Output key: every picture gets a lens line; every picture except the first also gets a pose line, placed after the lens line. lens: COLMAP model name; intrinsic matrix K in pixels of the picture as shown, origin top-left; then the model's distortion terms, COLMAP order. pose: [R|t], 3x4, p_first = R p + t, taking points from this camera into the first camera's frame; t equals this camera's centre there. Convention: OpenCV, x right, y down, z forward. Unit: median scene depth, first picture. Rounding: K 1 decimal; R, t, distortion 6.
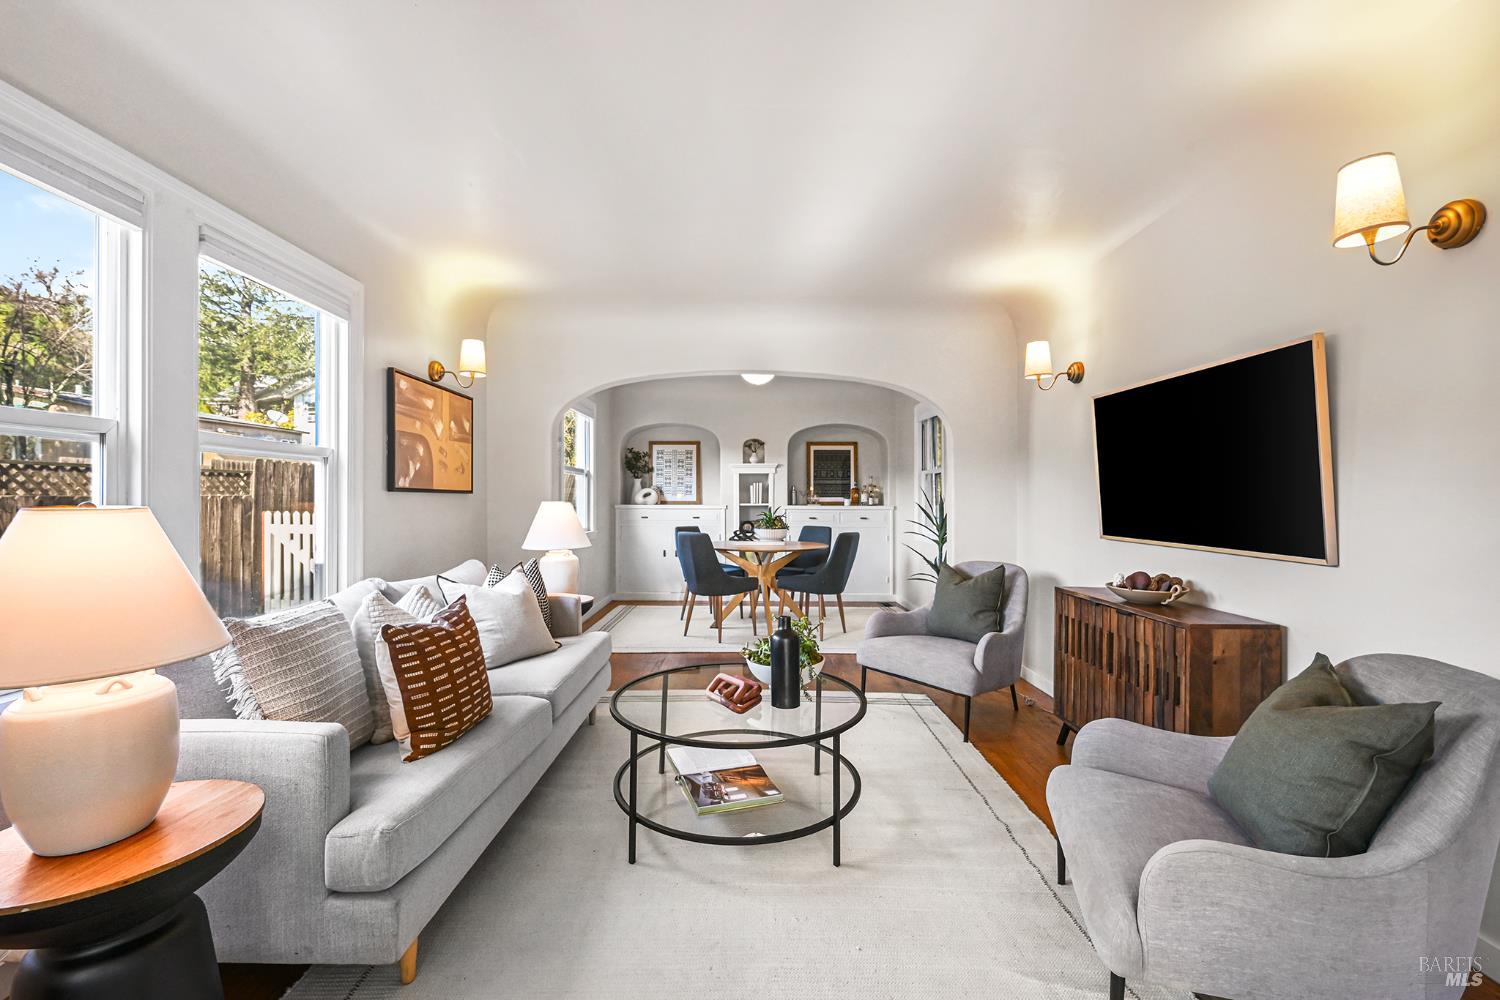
lens RADIAL K [[625.8, 0, 742.4], [0, 625.8, 498.5], [0, 0, 1]] dist [0.000346, 0.000016]
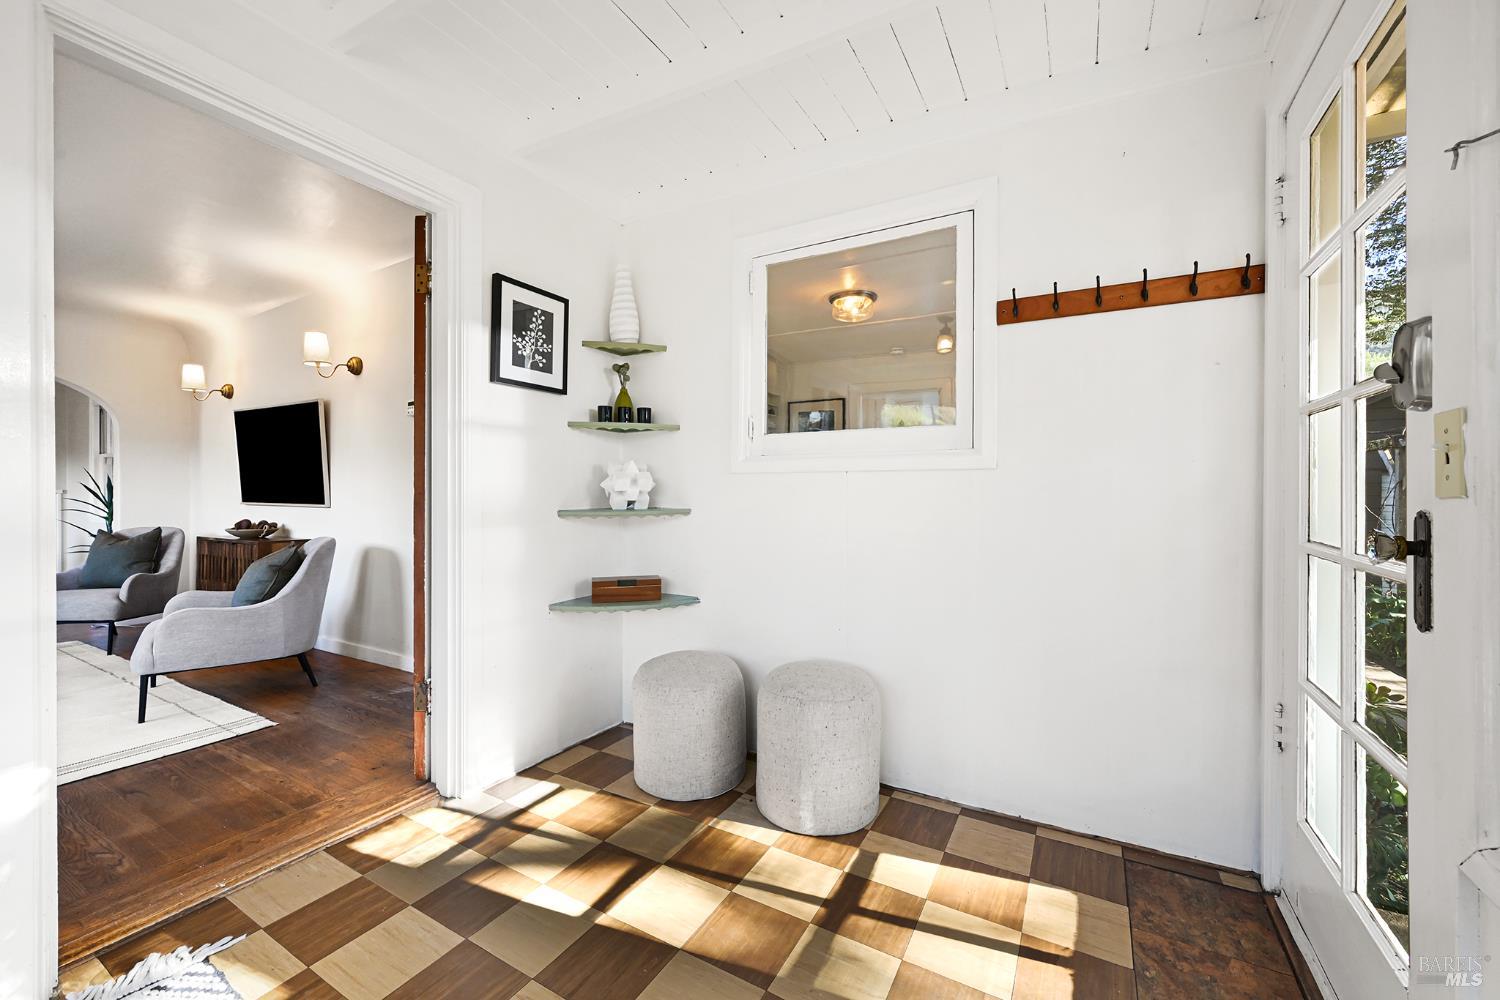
lens RADIAL K [[585.7, 0, 748.9], [0, 585.7, 493.8], [0, 0, 1]] dist [-0.004836, 0.000351]
pose [[0.477407, -0.004216, 0.878672, -0.050398], [-0.000760, 0.999986, 0.005211, 0.018501], [-0.878682, -0.003156, 0.477397, -0.463281]]
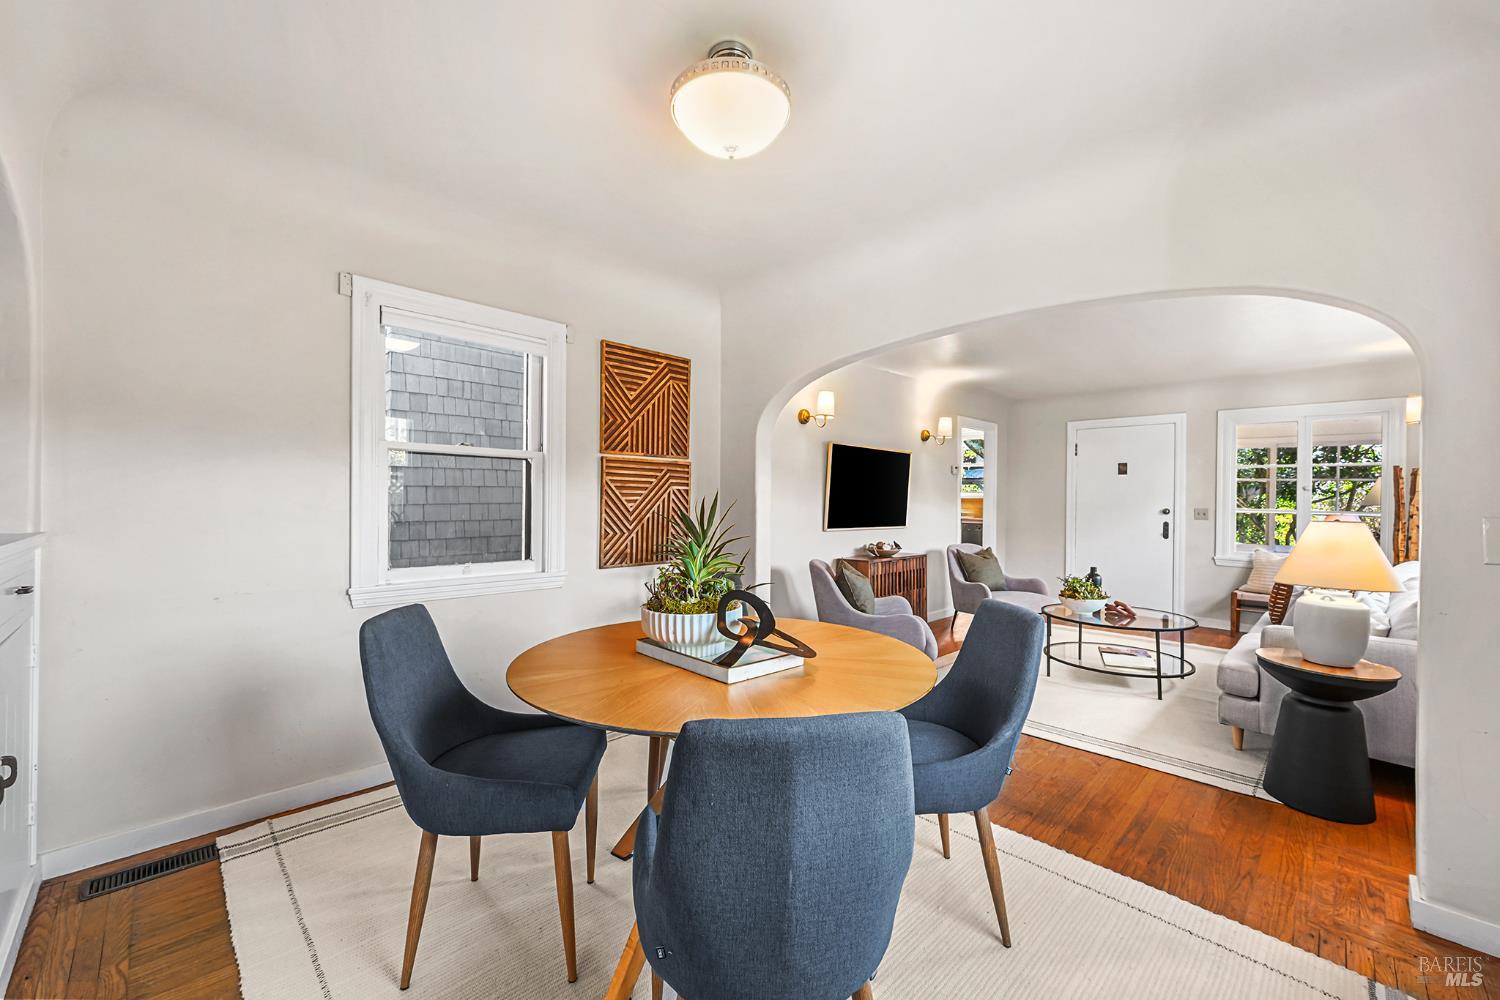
lens RADIAL K [[585.7, 0, 745.4], [0, 585.7, 497.8], [0, 0, 1]] dist [-0.004836, 0.000351]
pose [[-0.706125, -0.005649, 0.708065, -0.142504], [-0.012389, 0.999914, -0.004377, -0.004979], [-0.707979, -0.011862, -0.706134, 0.940207]]
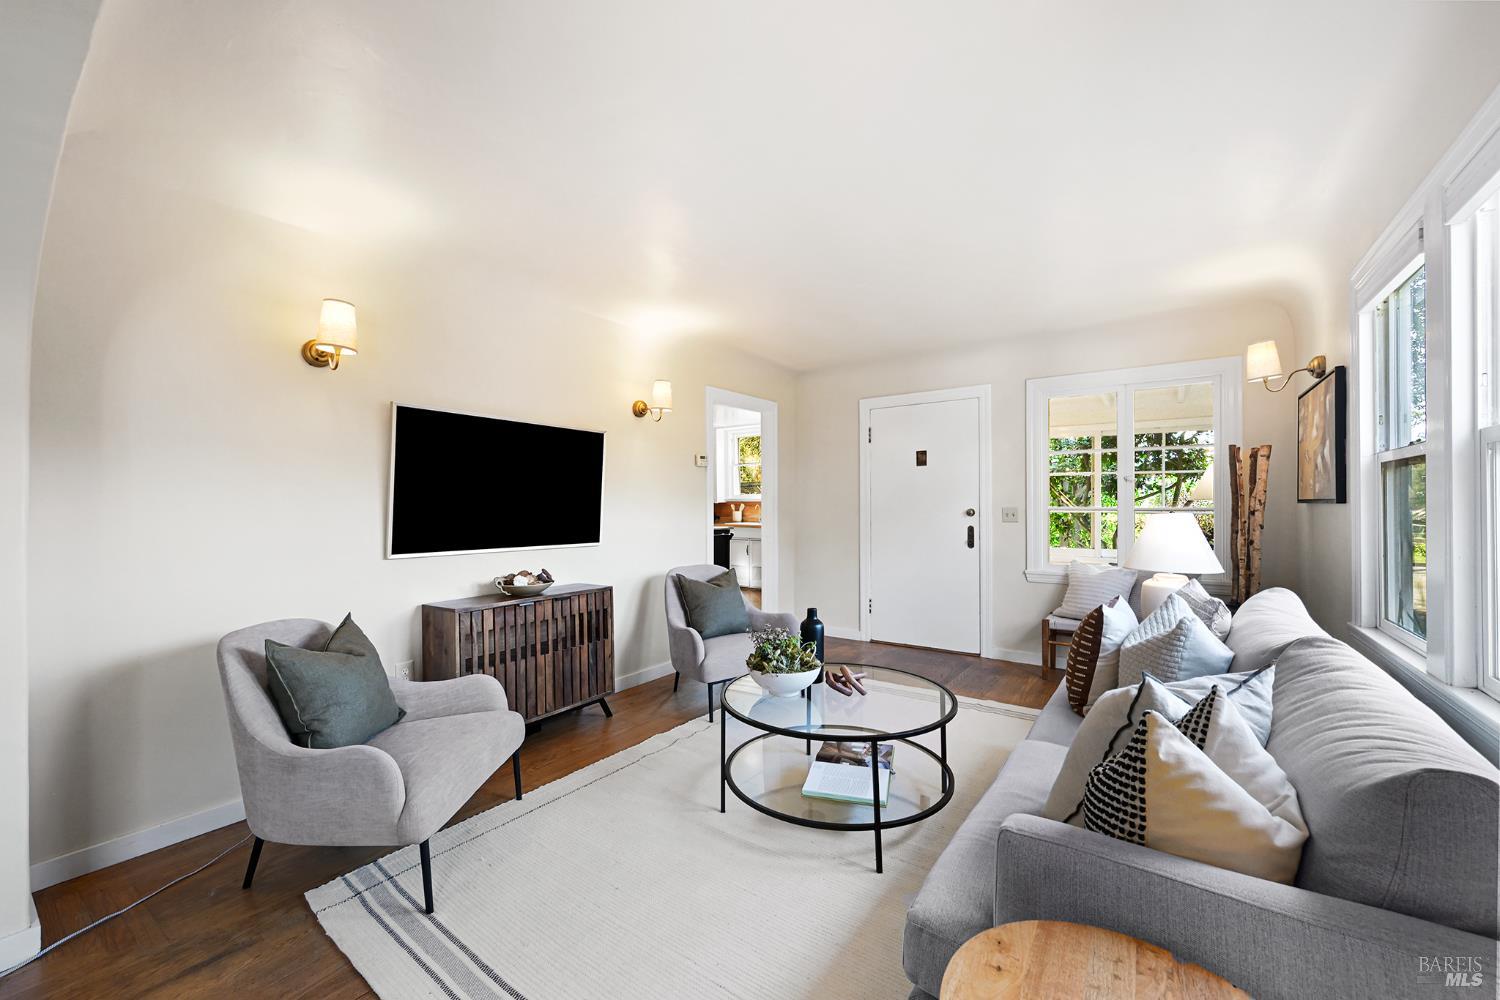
lens RADIAL K [[585.7, 0, 740.3], [0, 585.7, 504.2], [0, 0, 1]] dist [-0.004836, 0.000351]
pose [[-0.814846, 0.009127, 0.579605, -0.143047], [0.006134, 0.999956, -0.007123, -0.002710], [-0.579645, -0.002249, -0.814866, 0.598519]]
